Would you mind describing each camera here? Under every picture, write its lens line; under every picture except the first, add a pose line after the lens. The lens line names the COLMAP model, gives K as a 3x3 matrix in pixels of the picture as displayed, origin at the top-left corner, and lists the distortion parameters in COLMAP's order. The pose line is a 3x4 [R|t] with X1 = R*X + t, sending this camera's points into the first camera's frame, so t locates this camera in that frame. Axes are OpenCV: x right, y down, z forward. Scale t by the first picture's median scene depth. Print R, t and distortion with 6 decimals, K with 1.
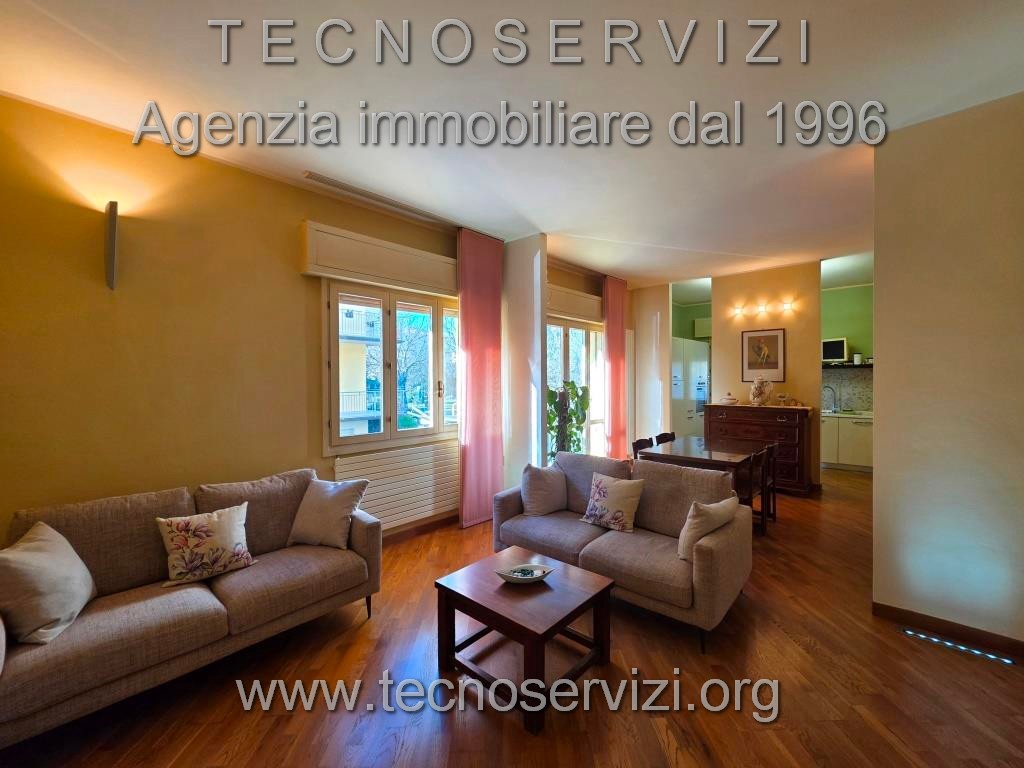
lens RADIAL K [[412.7, 0, 526.1], [0, 412.7, 383.7], [0, 0, 1]] dist [-0.002537, -0.000909]
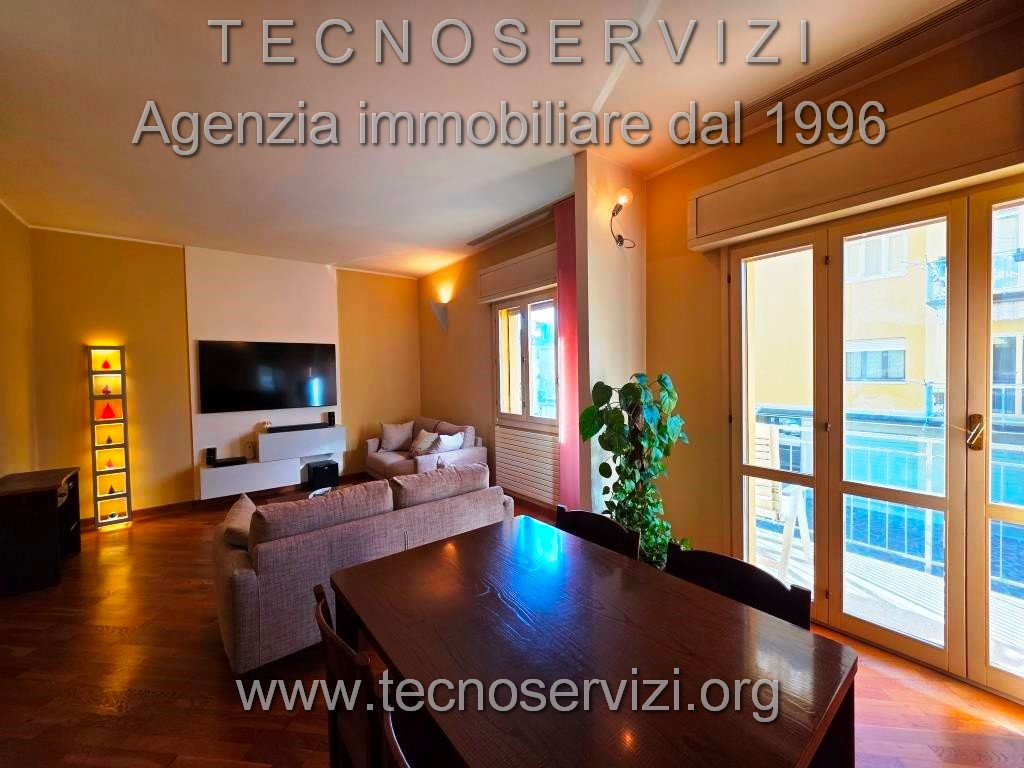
lens RADIAL K [[412.7, 0, 529.1], [0, 412.7, 381.7], [0, 0, 1]] dist [-0.002537, -0.000909]
pose [[-0.156201, 0.033517, -0.987156, 0.560404], [0.005582, 0.999438, 0.033051, -0.013830], [0.987710, -0.000348, -0.156300, 0.795532]]
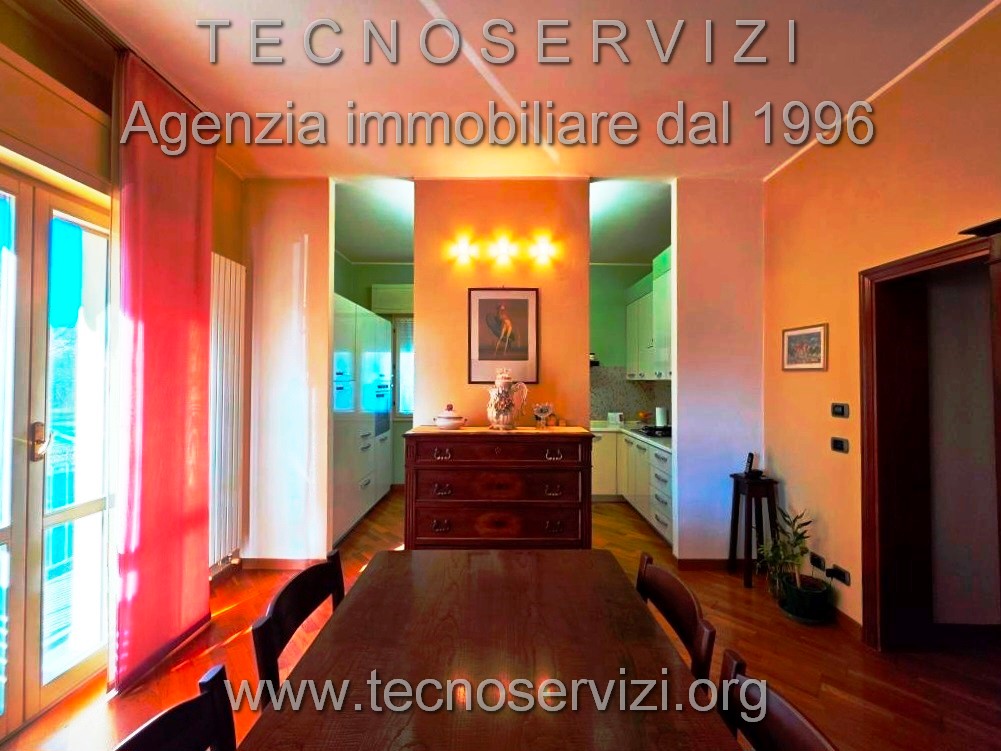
lens RADIAL K [[403.5, 0, 501.8], [0, 403.5, 374.7], [0, 0, 1]] dist [-0.002537, -0.000909]
pose [[0.743450, 0.017070, 0.668573, 0.226607], [0.003659, 0.999555, -0.029590, -0.000012], [-0.668781, 0.024445, 0.743057, 0.636377]]
